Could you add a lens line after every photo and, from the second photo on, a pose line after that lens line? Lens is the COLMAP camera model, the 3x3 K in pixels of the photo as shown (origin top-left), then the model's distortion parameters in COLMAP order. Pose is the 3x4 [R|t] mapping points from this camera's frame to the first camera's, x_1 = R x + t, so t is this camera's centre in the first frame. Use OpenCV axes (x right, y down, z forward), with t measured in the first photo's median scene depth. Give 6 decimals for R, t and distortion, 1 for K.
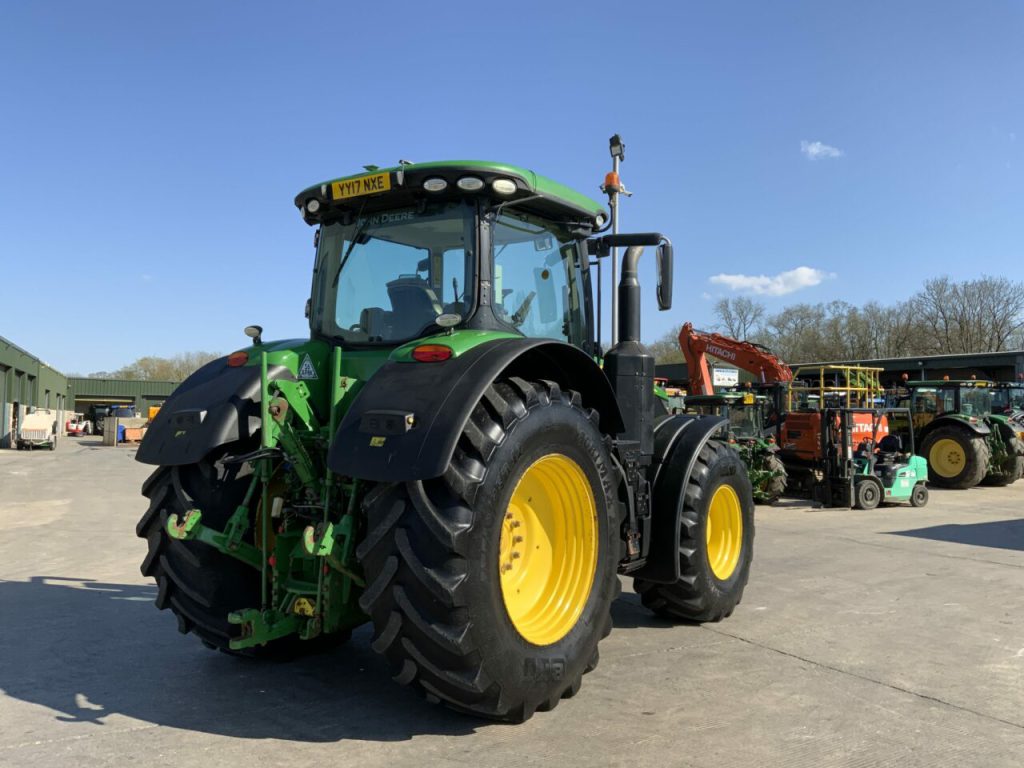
lens RADIAL K [[842.4, 0, 510.2], [0, 842.4, 385.3], [0, 0, 1]] dist [0.103603, -0.192258]
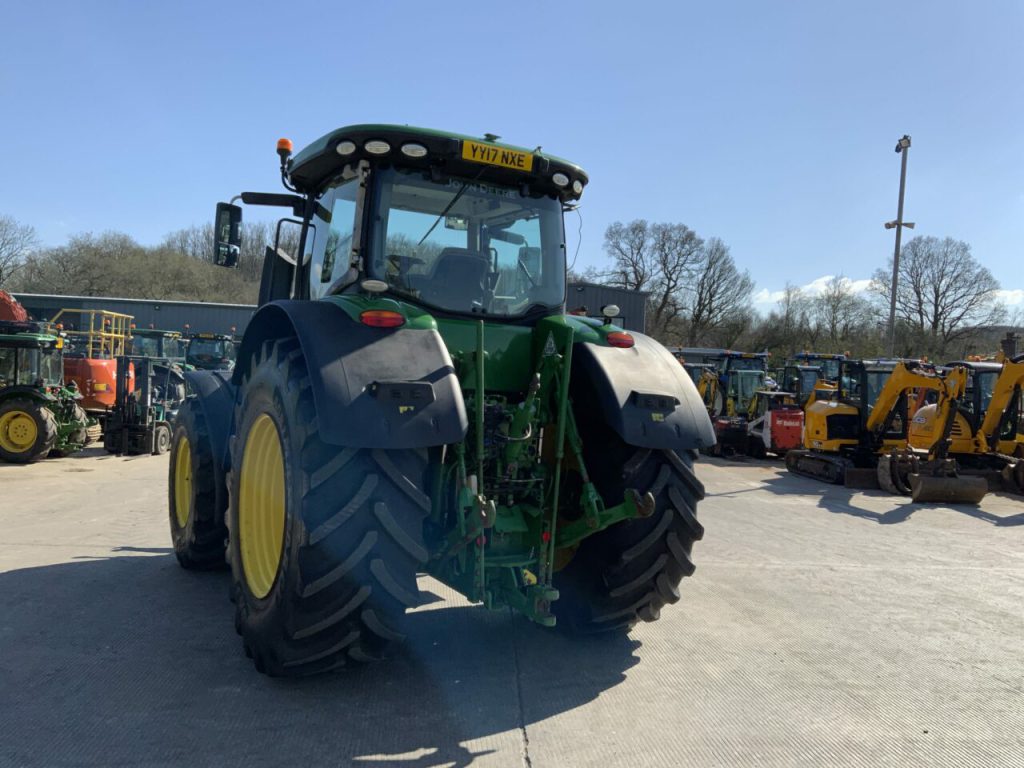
lens RADIAL K [[842.4, 0, 510.2], [0, 842.4, 385.3], [0, 0, 1]] dist [0.103603, -0.192258]
pose [[0.432041, 0.005364, 0.901838, -1.083221], [-0.072056, 0.996991, 0.028590, 0.002019], [-0.898971, -0.077335, 0.431128, 0.553805]]
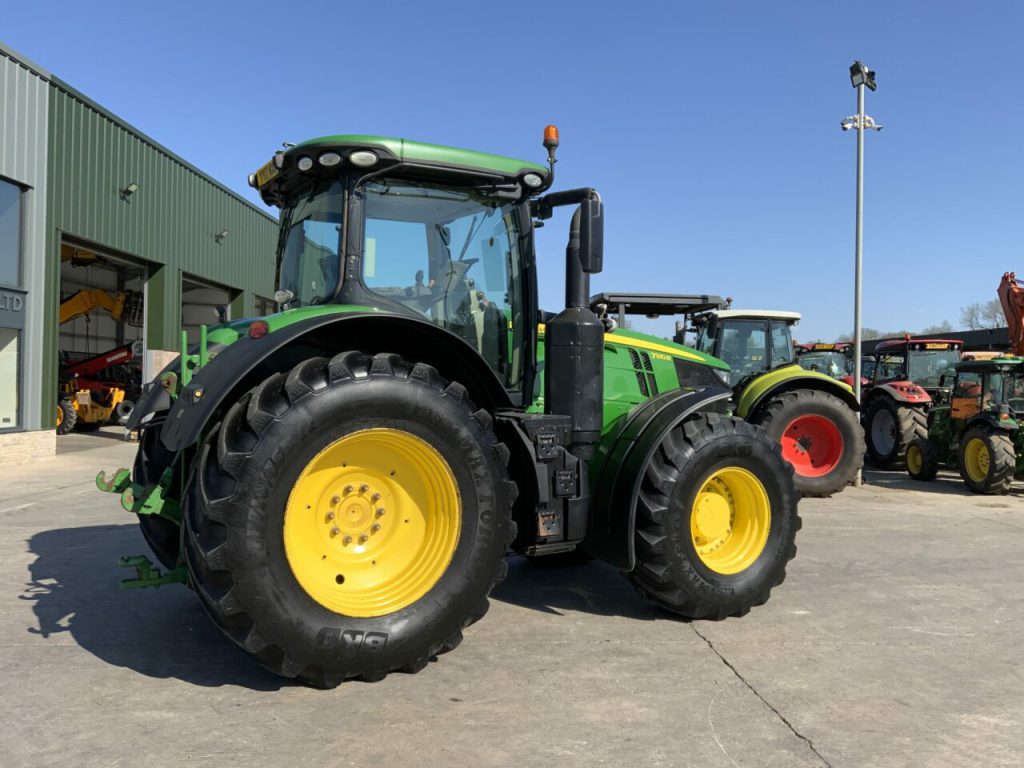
lens RADIAL K [[842.4, 0, 510.2], [0, 842.4, 385.3], [0, 0, 1]] dist [0.103603, -0.192258]
pose [[0.908920, 0.004987, -0.416941, 0.547789], [0.012022, 0.999199, 0.038160, -0.004534], [0.416798, -0.039696, 0.908132, 0.150859]]
